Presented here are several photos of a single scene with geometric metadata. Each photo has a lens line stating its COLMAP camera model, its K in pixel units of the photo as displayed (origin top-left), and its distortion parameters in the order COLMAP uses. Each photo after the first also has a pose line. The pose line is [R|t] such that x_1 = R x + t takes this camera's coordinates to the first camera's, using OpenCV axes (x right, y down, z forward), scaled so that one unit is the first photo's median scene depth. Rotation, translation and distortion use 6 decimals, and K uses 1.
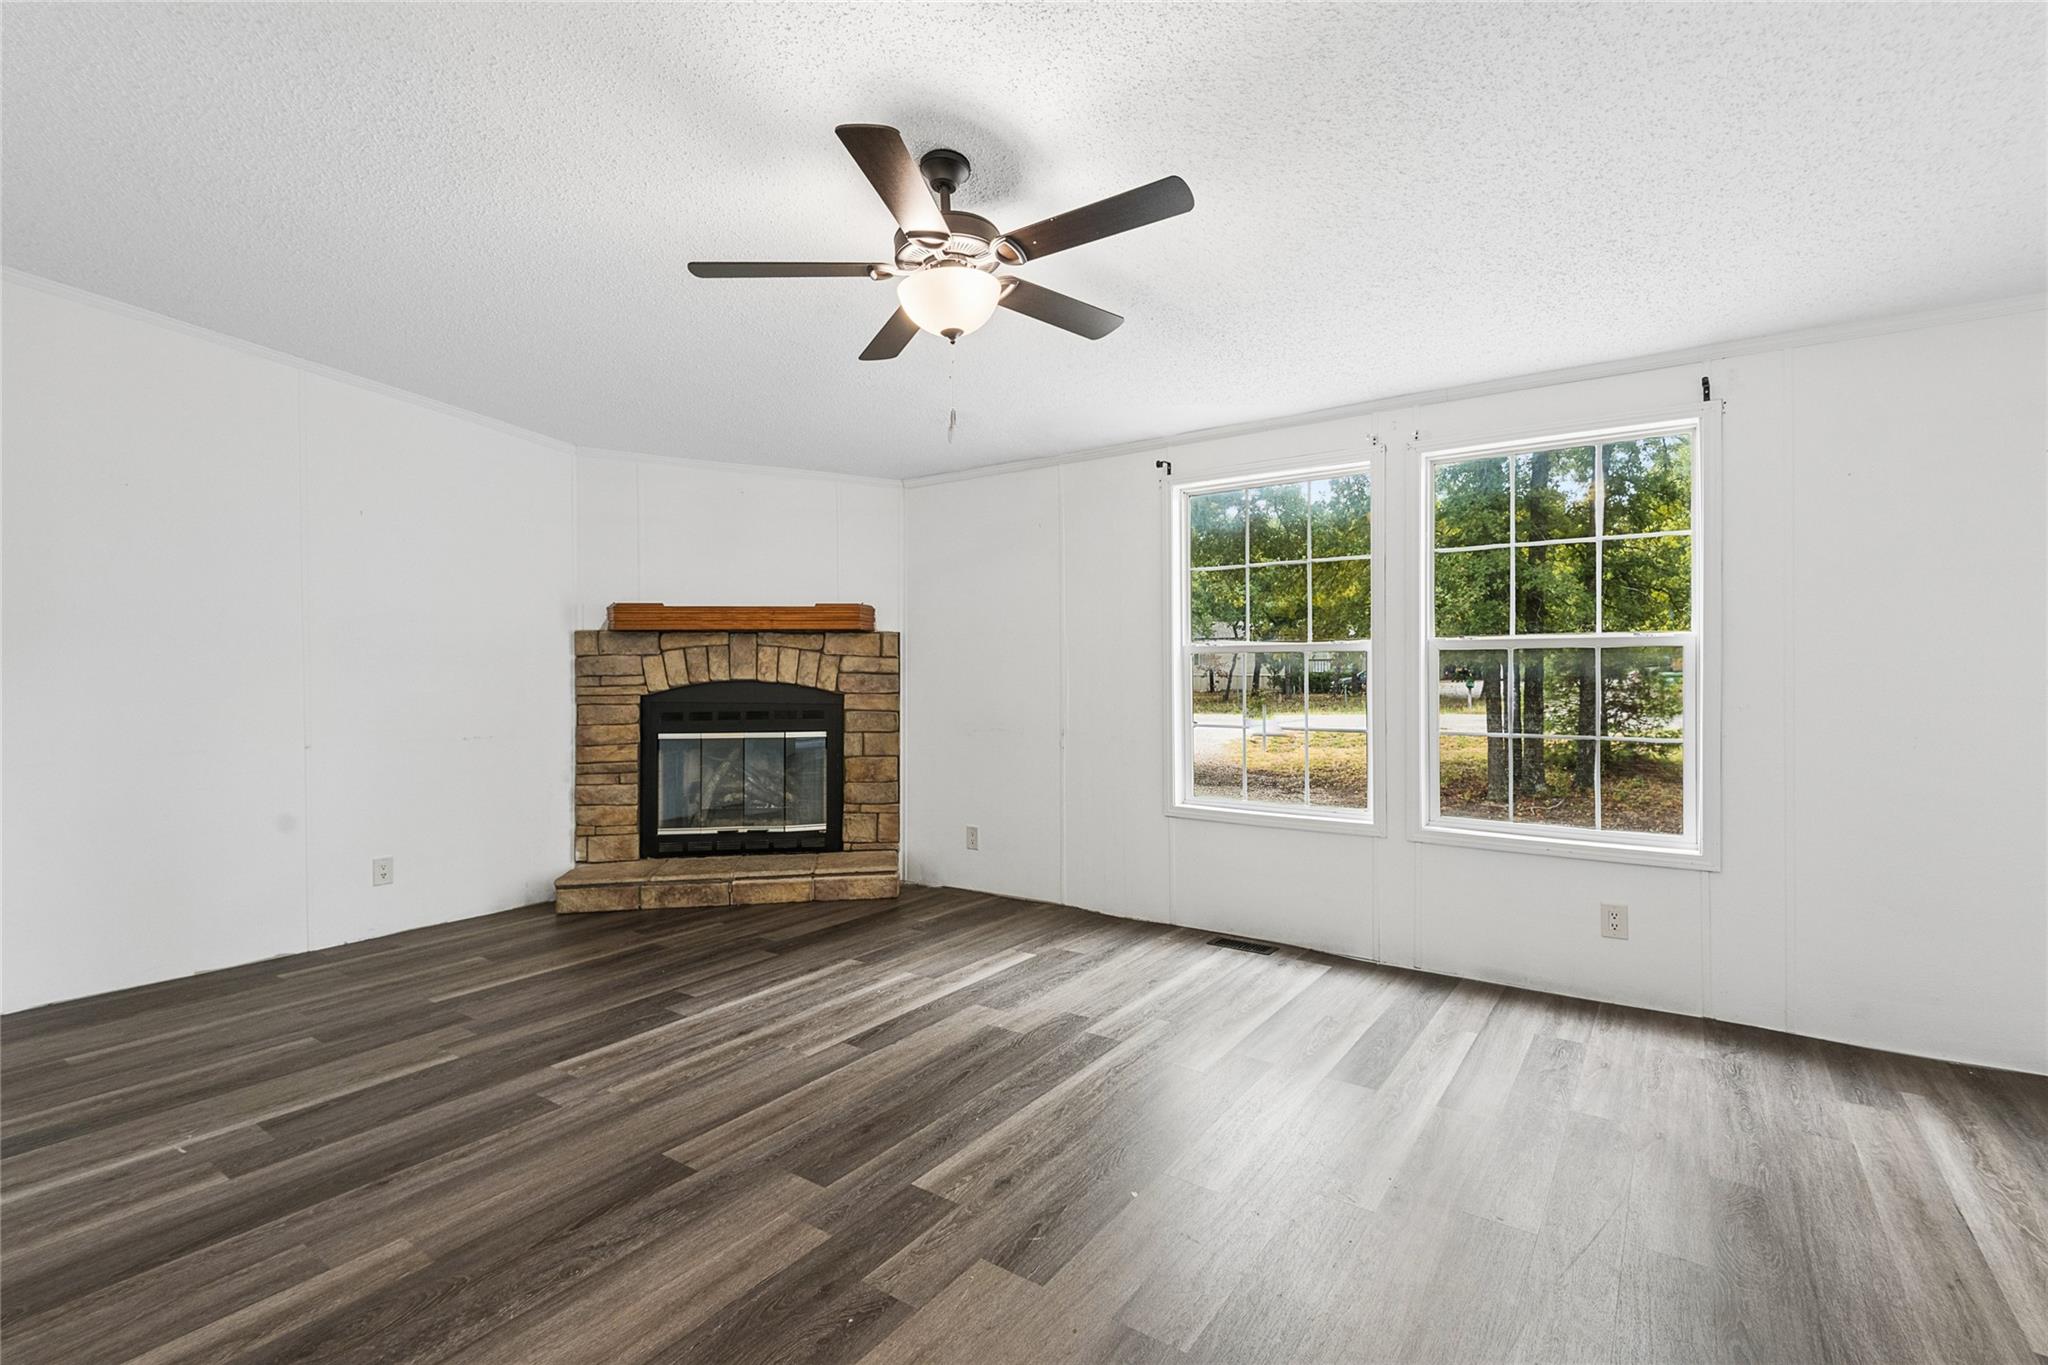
lens RADIAL K [[934.4, 0, 1021.1], [0, 934.4, 669.8], [0, 0, 1]] dist [0.029712, -0.014801]
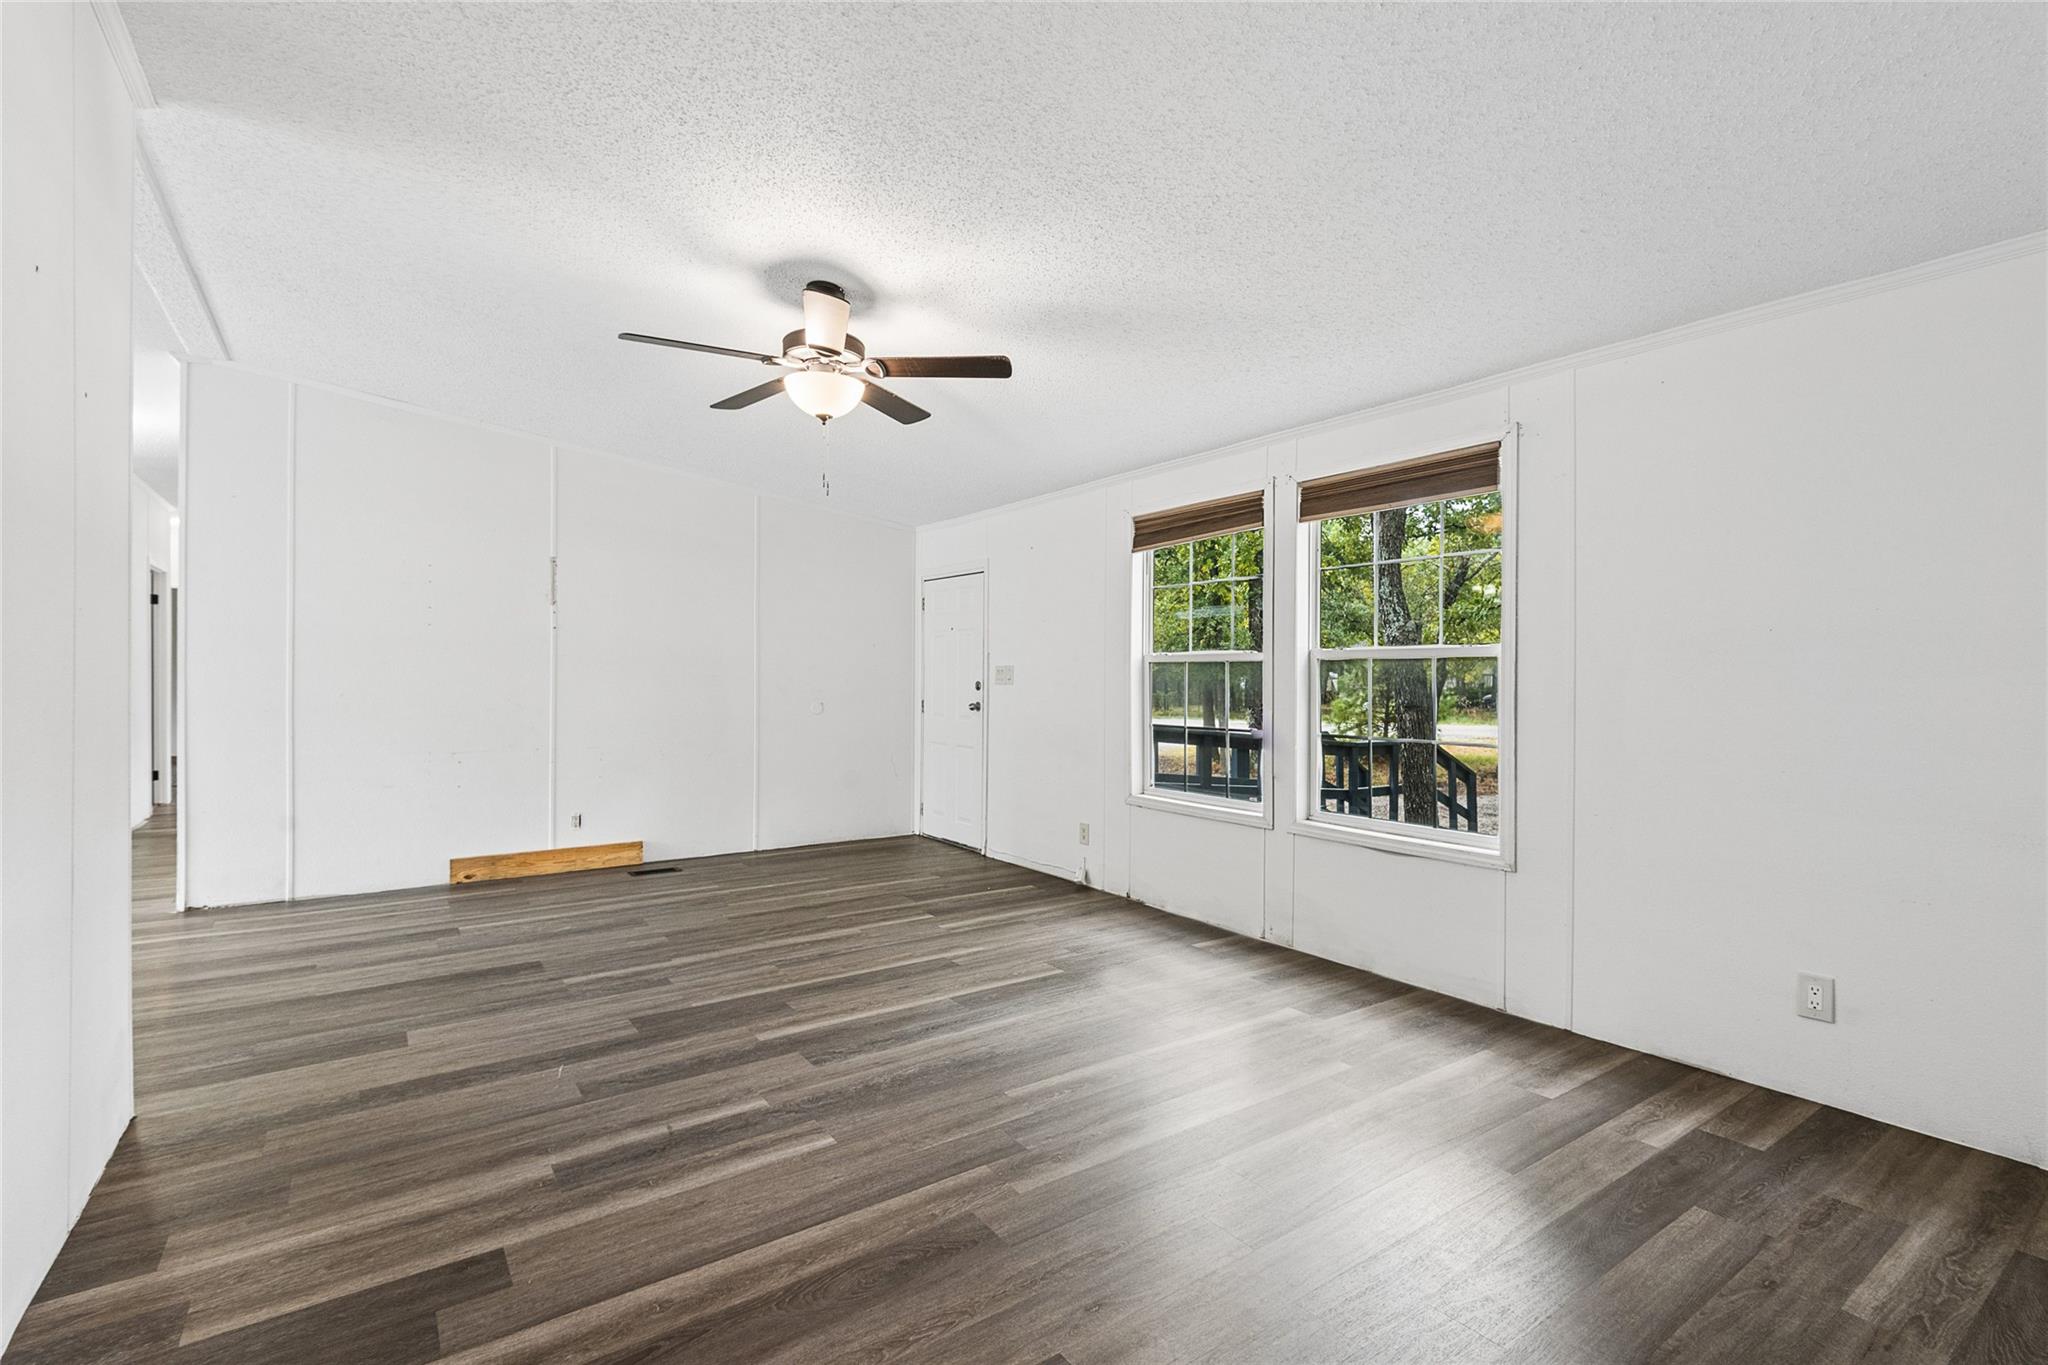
lens RADIAL K [[941.3, 0, 1024.0], [0, 941.3, 682.5], [0, 0, 1]] dist [0.023259, -0.014118]
pose [[0.941895, 0.005197, -0.335869, 0.476057], [-0.002953, 0.999970, 0.007191, -0.002045], [0.335896, -0.005782, 0.941881, -0.138985]]
